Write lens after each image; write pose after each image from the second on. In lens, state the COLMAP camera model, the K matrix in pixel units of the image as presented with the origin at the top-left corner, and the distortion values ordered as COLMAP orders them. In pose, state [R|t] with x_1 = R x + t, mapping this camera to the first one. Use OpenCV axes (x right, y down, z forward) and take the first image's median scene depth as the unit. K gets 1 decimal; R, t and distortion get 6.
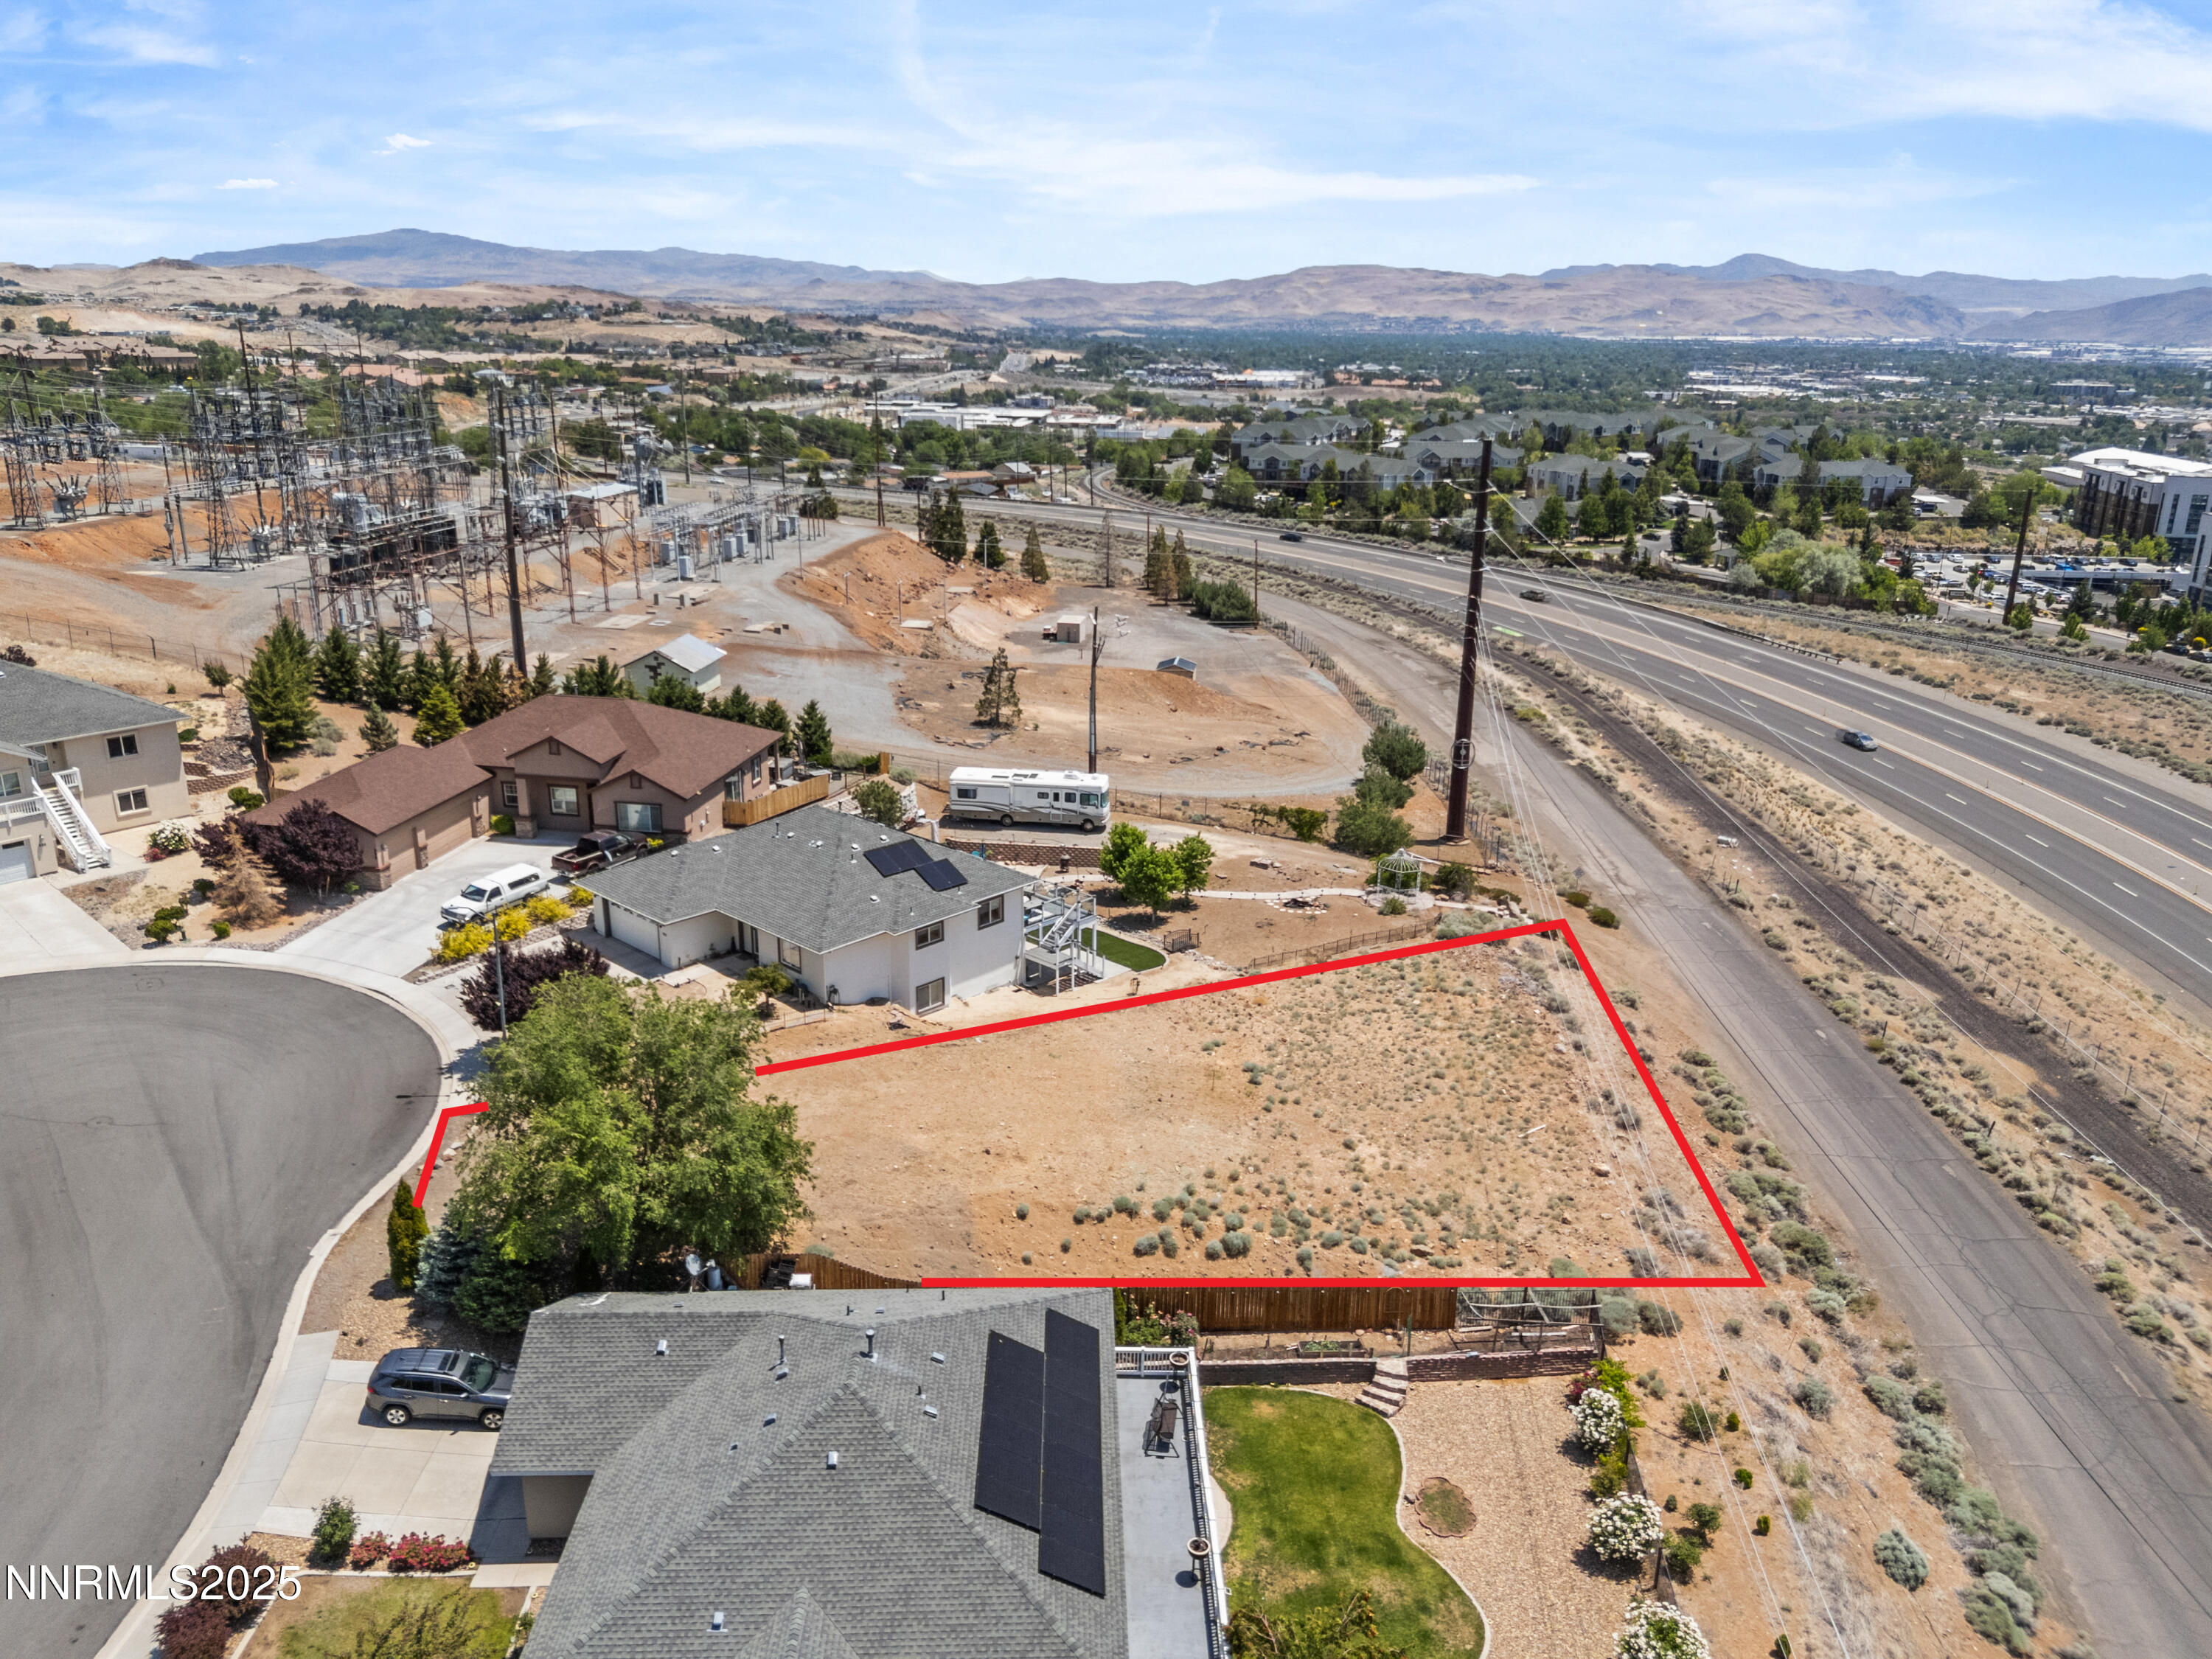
lens RADIAL K [[1611.3, 0, 1107.8], [0, 1611.3, 827.7], [0, 0, 1]] dist [0.094422, -0.110552]
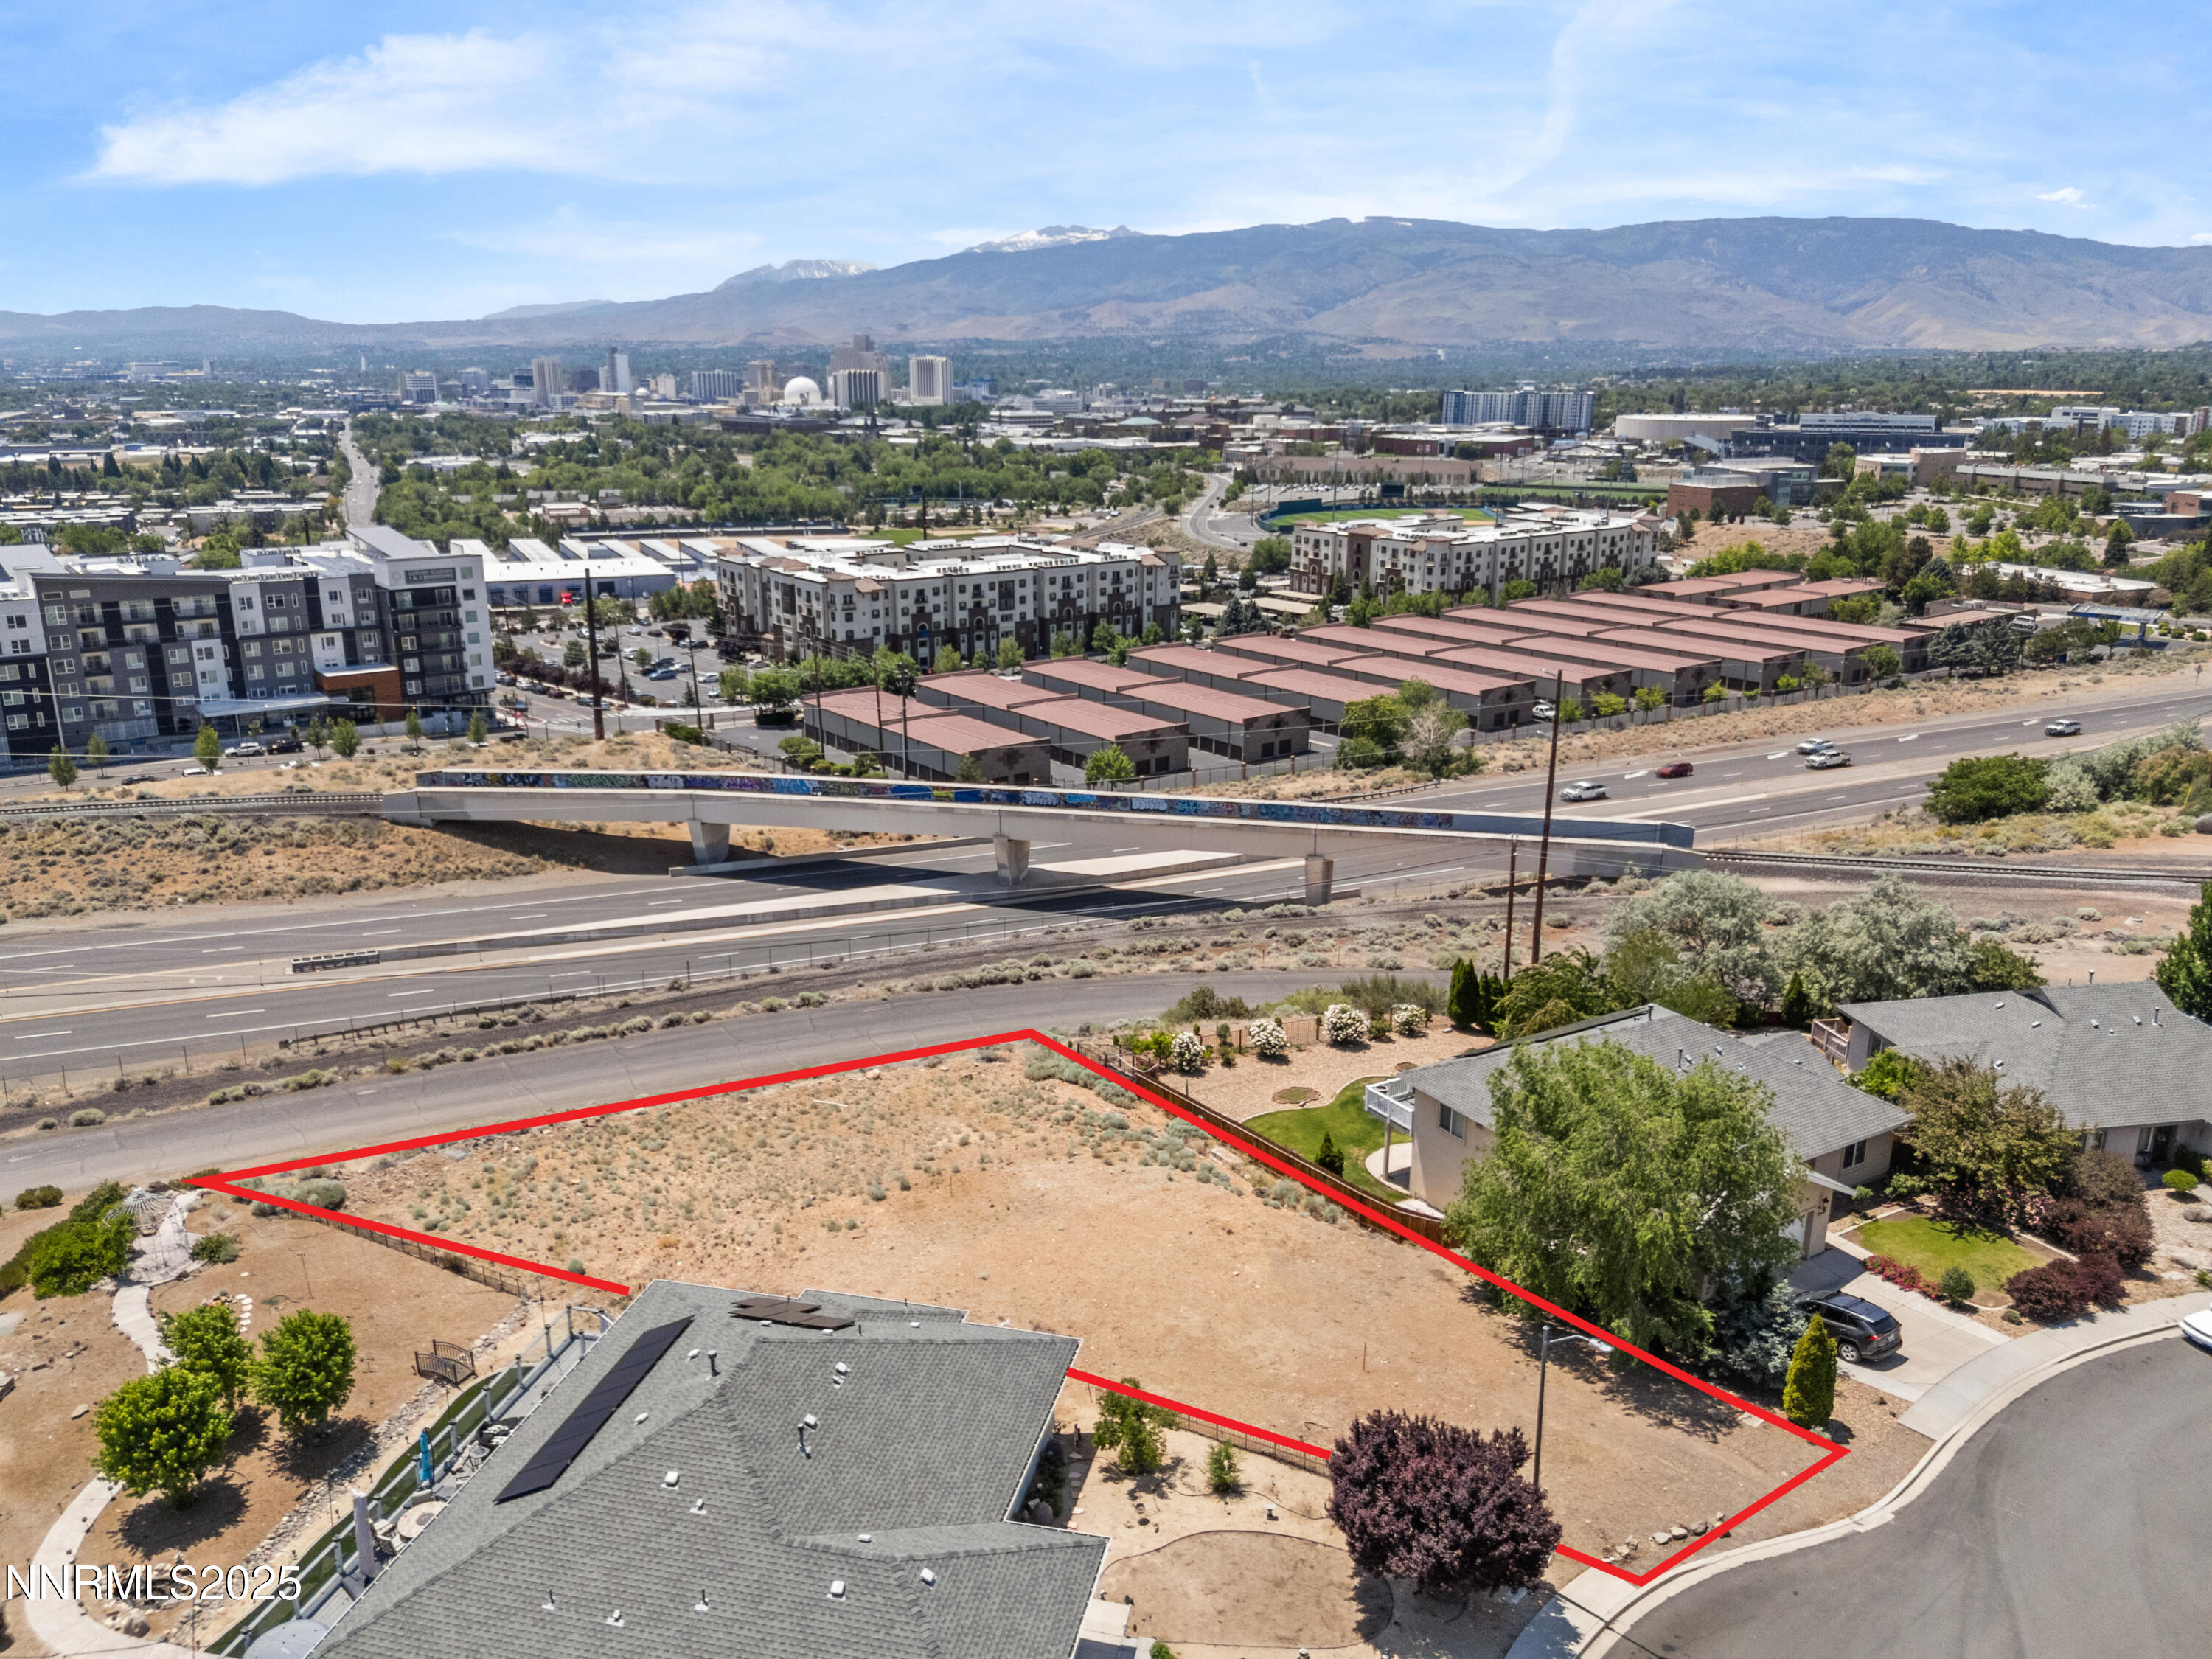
lens RADIAL K [[1617.1, 0, 1107.2], [0, 1617.1, 830.0], [0, 0, 1]] dist [0.090442, -0.102883]
pose [[-0.499566, -0.256338, 0.827481, -0.136908], [0.251310, 0.871253, 0.421618, -0.077125], [-0.829022, 0.418580, -0.370828, 0.230151]]
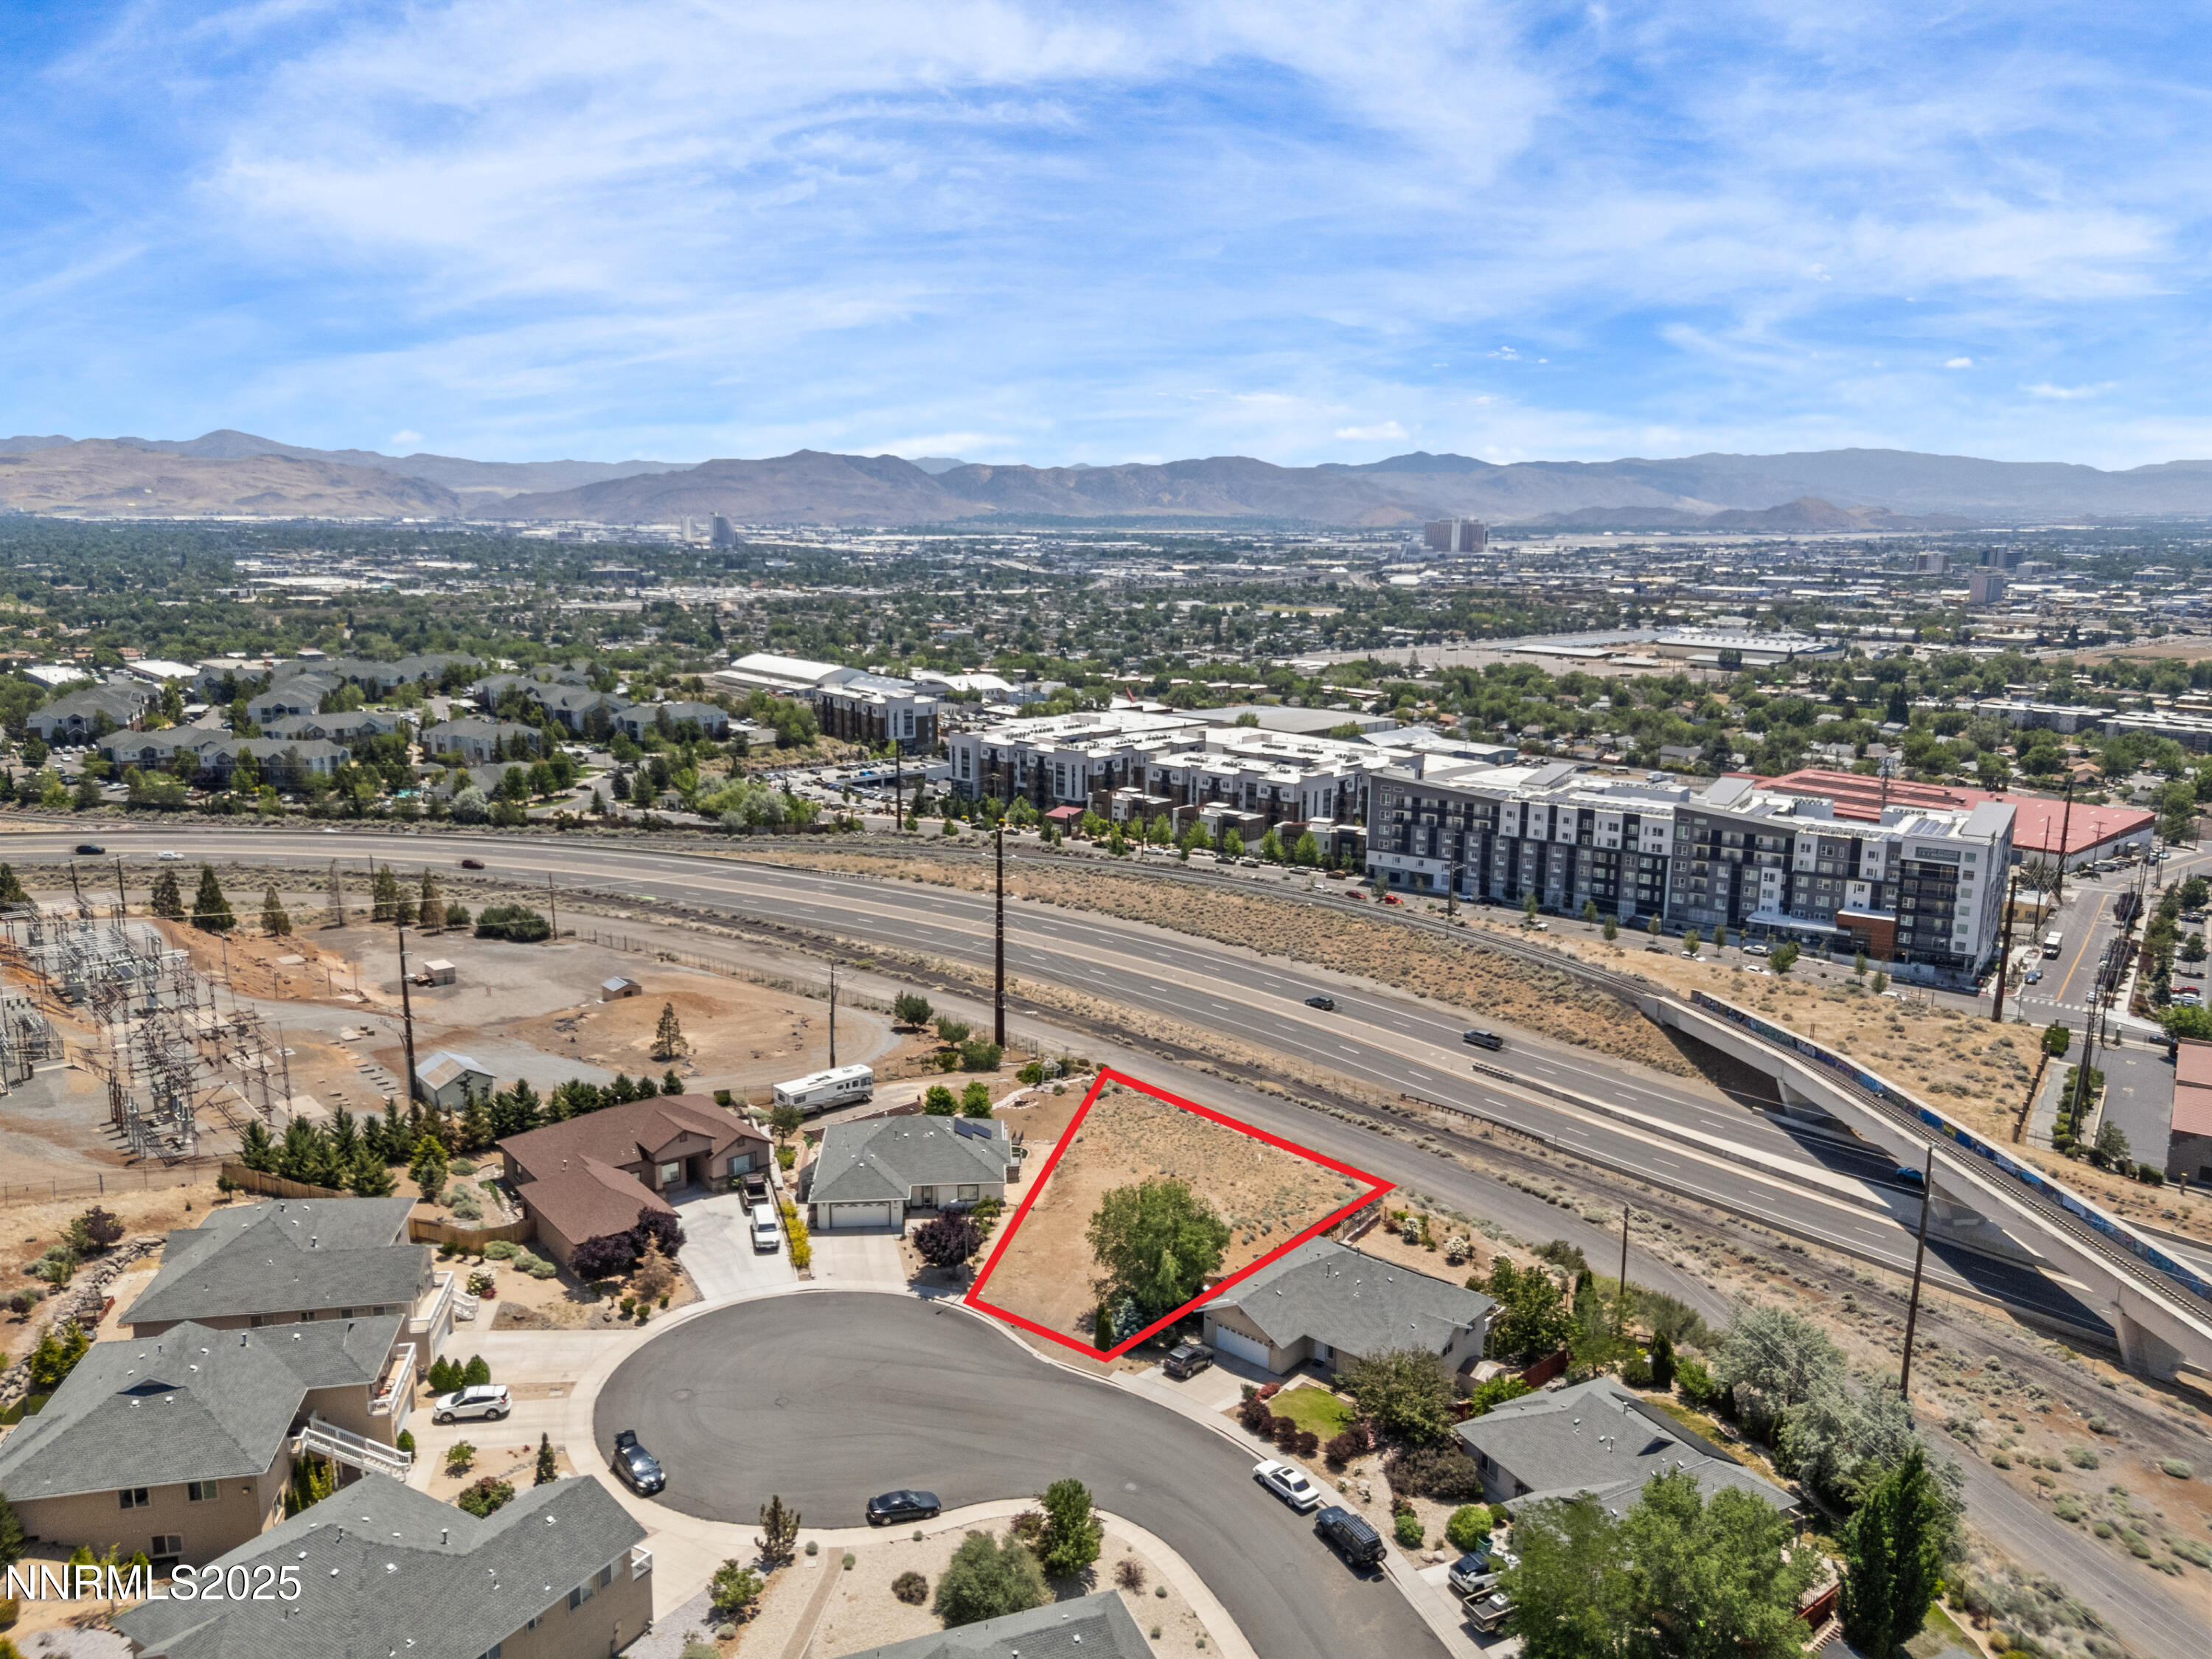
lens RADIAL K [[1609.6, 0, 1109.3], [0, 1609.6, 833.6], [0, 0, 1]] dist [0.119778, -0.171702]
pose [[0.667379, -0.154888, 0.728433, -0.283673], [0.224093, 0.974566, 0.001913, -0.059558], [-0.710202, 0.161960, 0.685114, -0.091505]]
